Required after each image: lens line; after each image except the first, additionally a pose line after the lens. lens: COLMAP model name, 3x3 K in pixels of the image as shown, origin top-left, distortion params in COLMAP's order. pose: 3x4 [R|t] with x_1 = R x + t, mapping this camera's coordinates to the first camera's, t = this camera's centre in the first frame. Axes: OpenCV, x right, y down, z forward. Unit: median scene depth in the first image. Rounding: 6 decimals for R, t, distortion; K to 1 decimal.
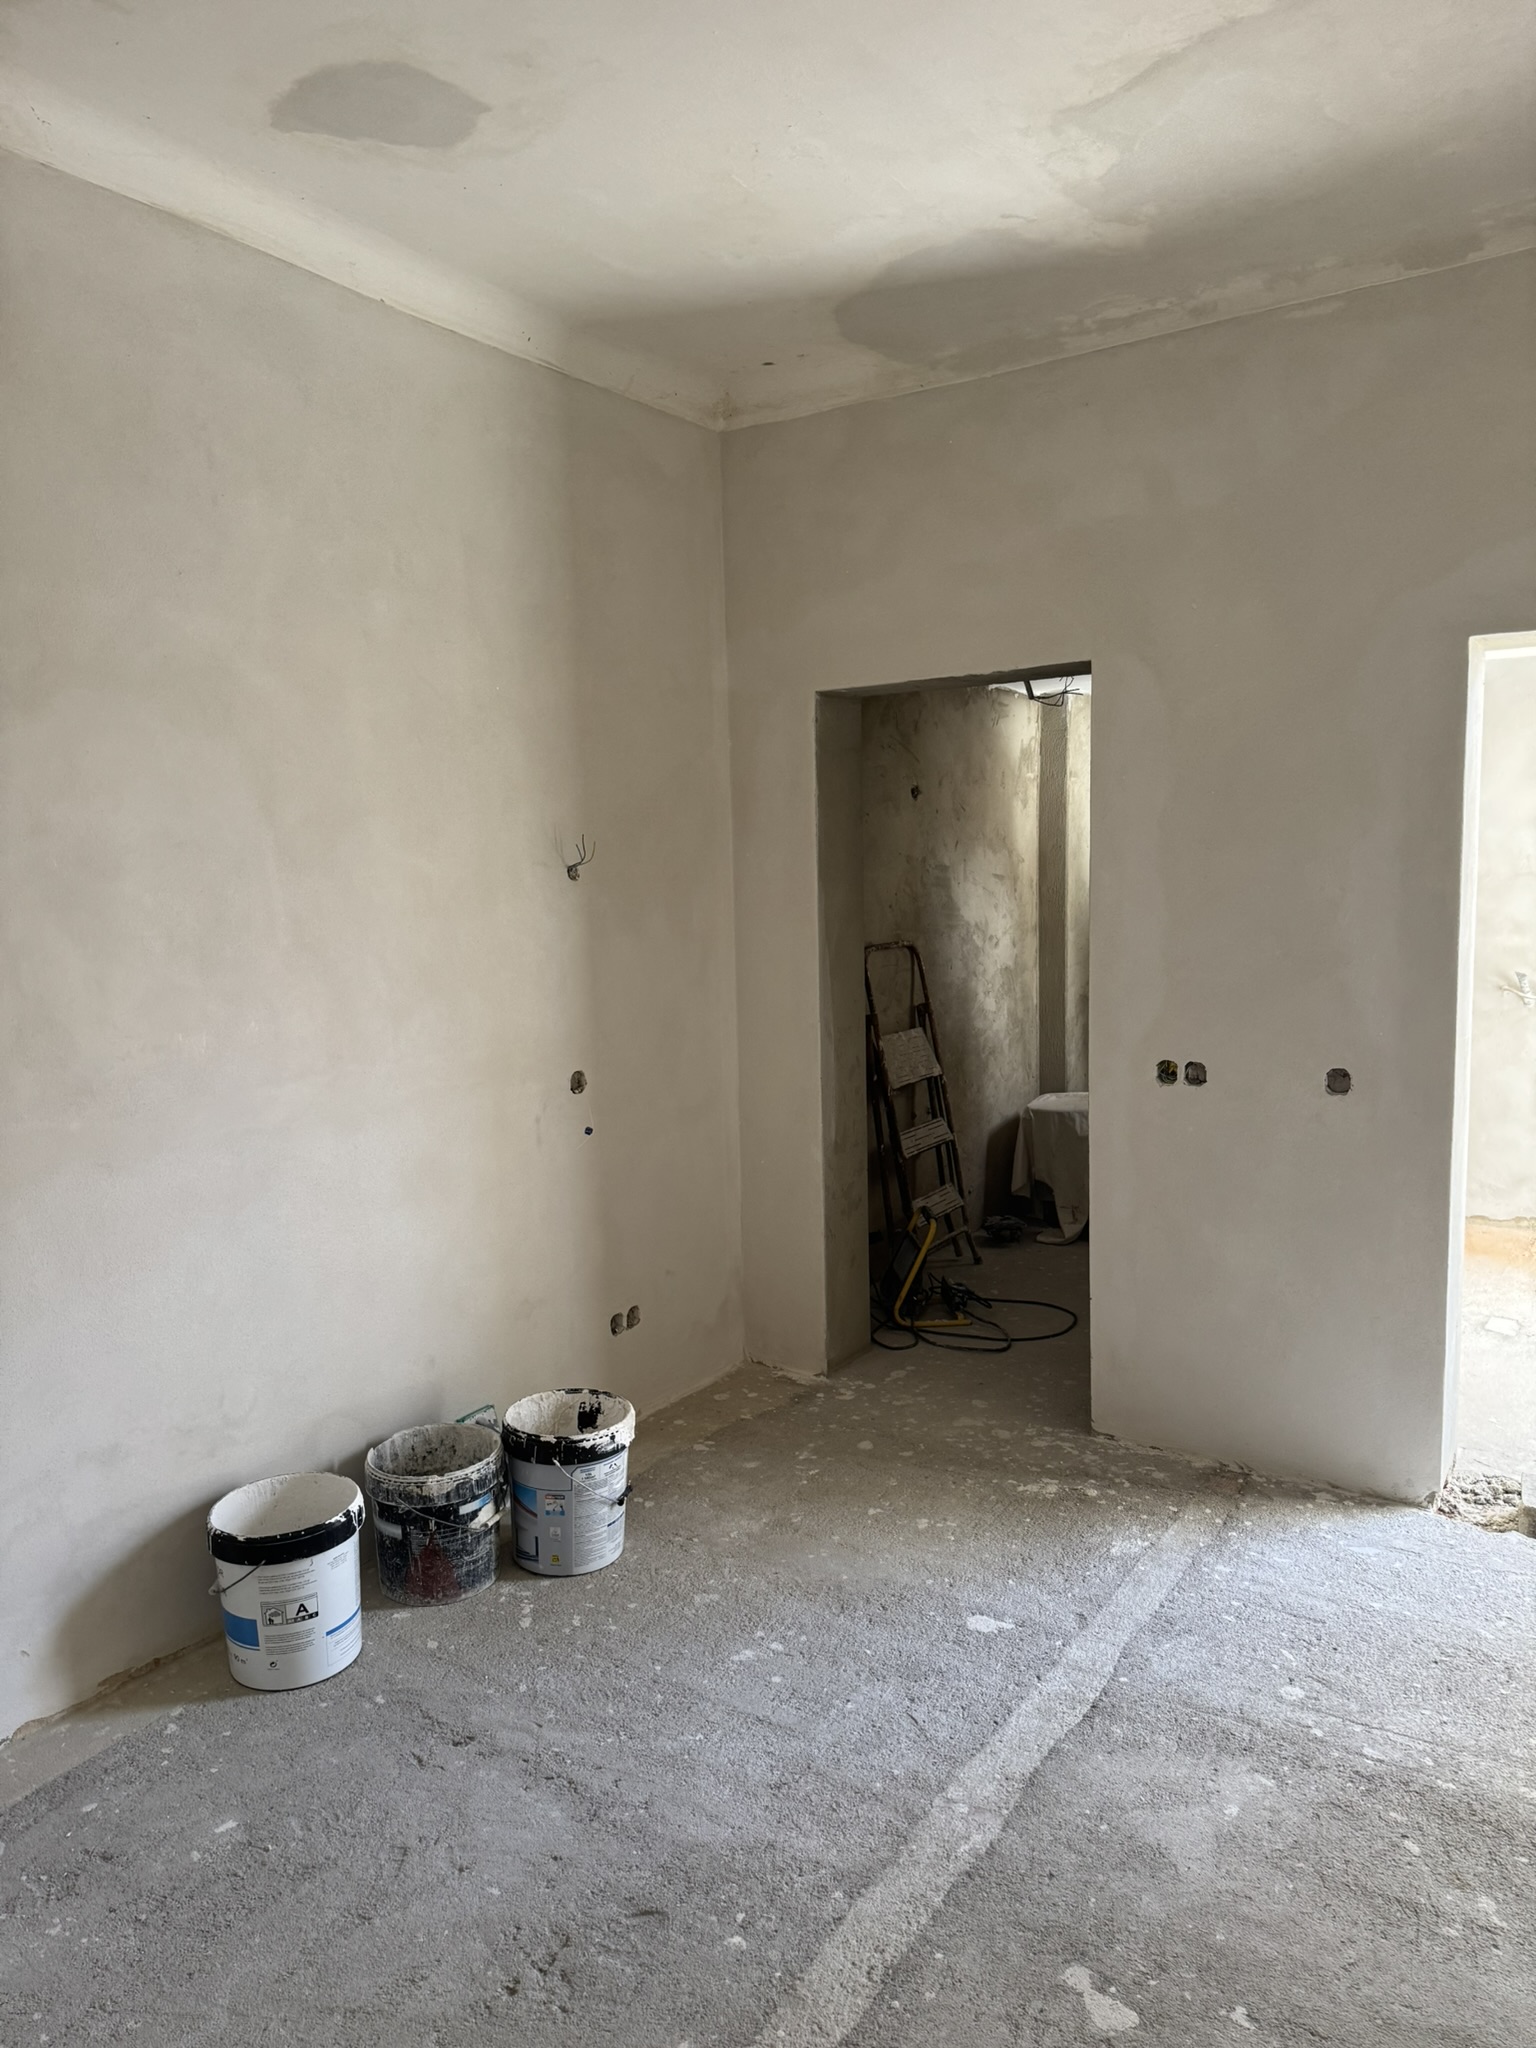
lens RADIAL K [[1432.4, 0, 766.6], [0, 1432.4, 1024.6], [0, 0, 1]] dist [0.012291, -0.022901]
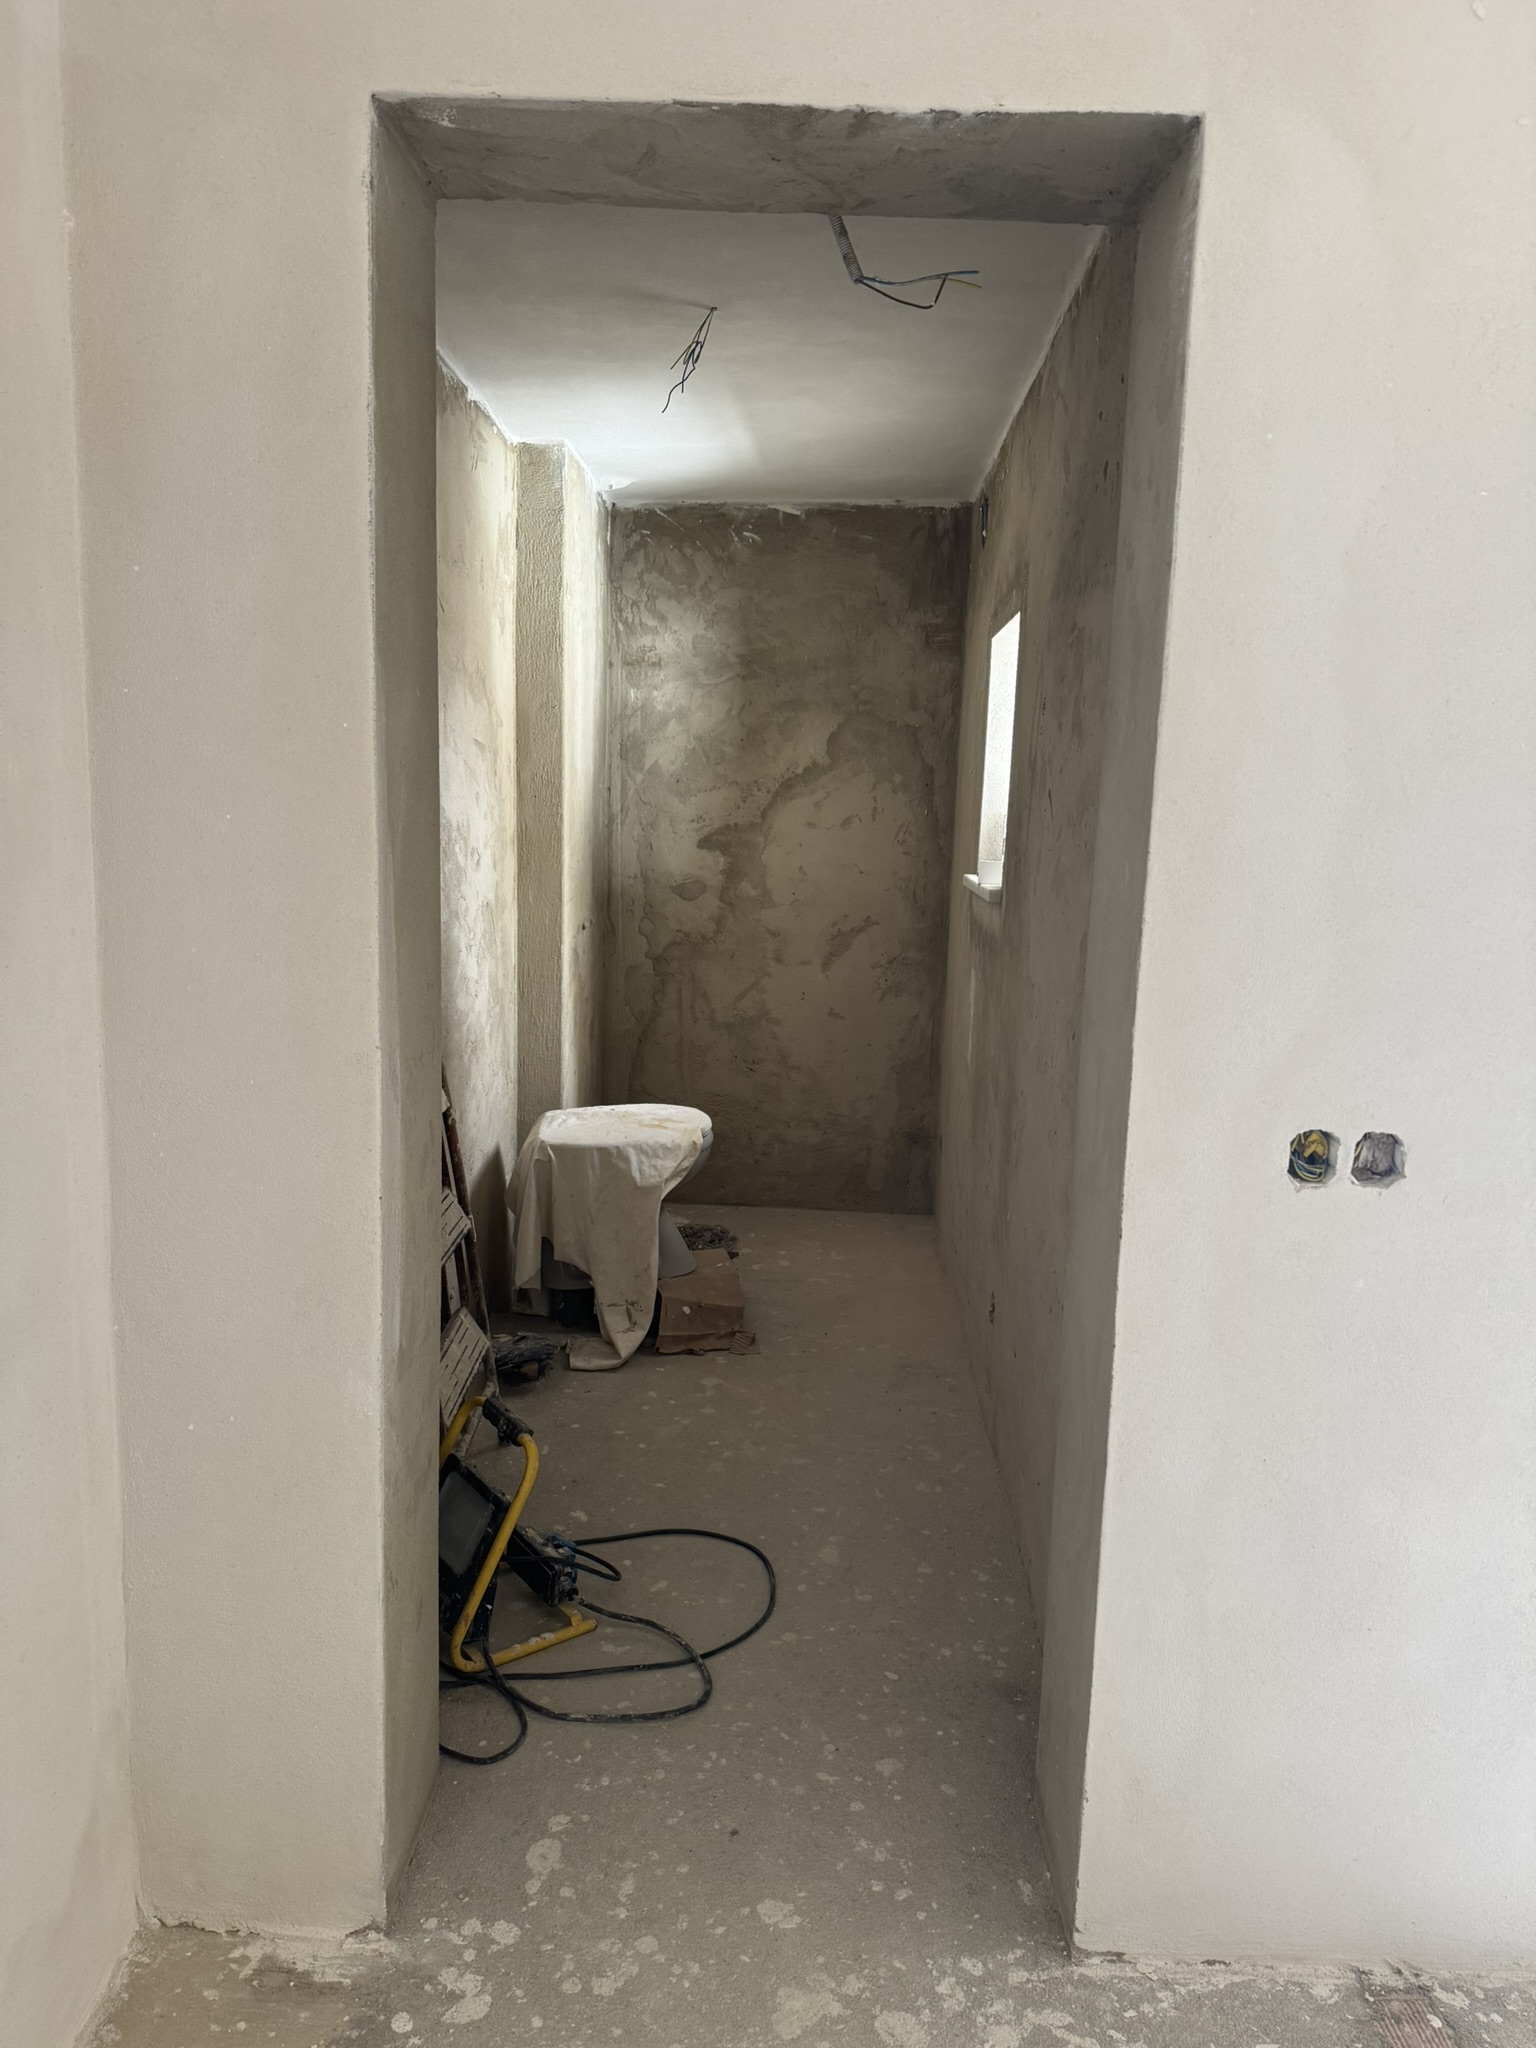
lens RADIAL K [[1432.4, 0, 776.1], [0, 1432.4, 1027.5], [0, 0, 1]] dist [0.012291, -0.022901]
pose [[0.839726, -0.036900, 0.541755, -0.055391], [0.010995, 0.998639, 0.050976, -0.018646], [-0.542899, -0.036850, 0.838989, 0.463193]]
